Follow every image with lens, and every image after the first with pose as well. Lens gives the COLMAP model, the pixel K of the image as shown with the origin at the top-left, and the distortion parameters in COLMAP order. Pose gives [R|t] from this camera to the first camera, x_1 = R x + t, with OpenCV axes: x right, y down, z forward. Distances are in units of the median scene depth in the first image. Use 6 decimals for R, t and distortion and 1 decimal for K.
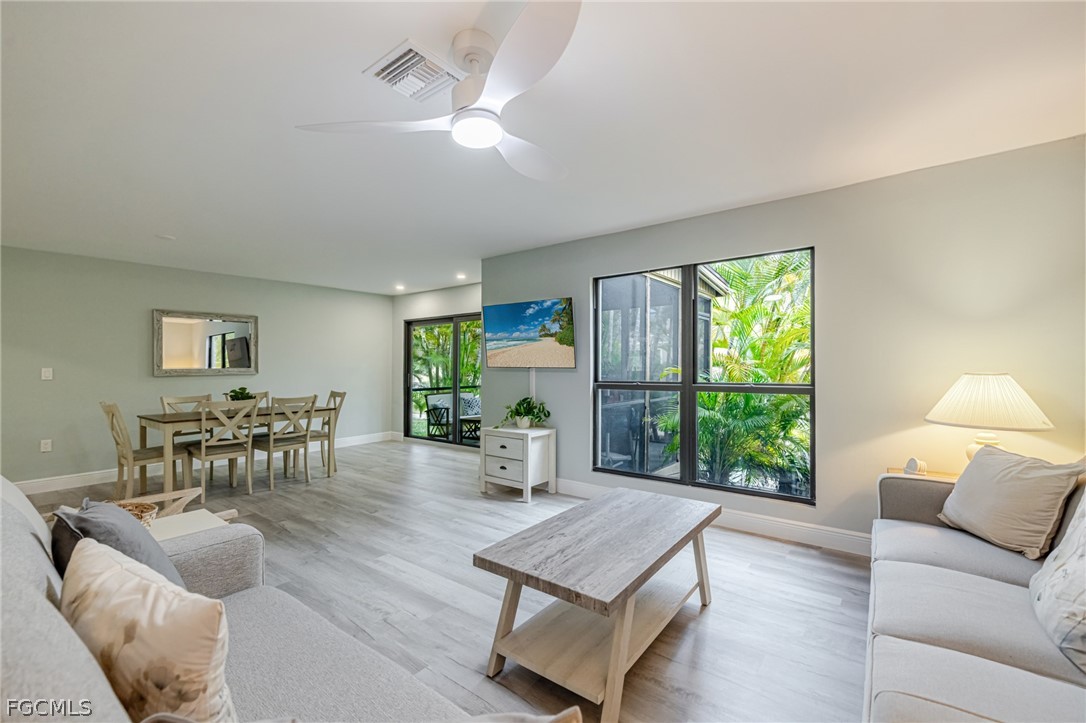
lens RADIAL K [[462.8, 0, 540.4], [0, 462.8, 354.5], [0, 0, 1]] dist [0.000002, 0.000130]
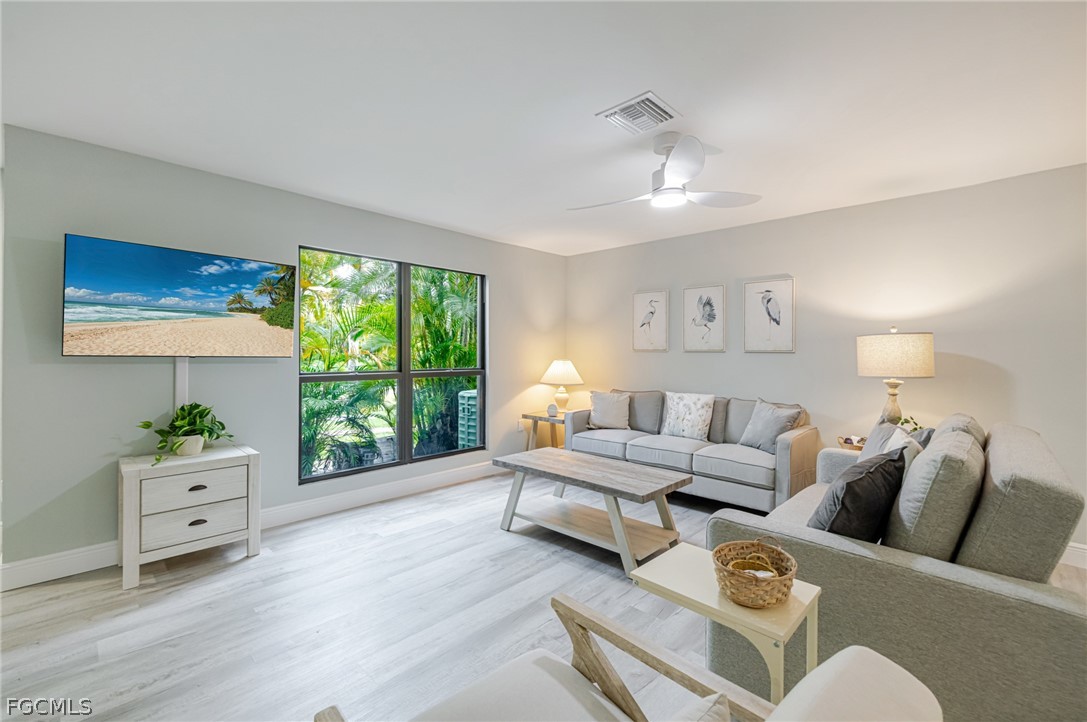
lens RADIAL K [[463.2, 0, 540.9], [0, 463.2, 354.0], [0, 0, 1]] dist [0.000002, 0.000130]
pose [[0.086822, 0.009193, 0.996181, -0.622522], [-0.030393, 0.999516, -0.006575, 0.014633], [-0.995760, -0.029706, 0.087059, 0.486984]]
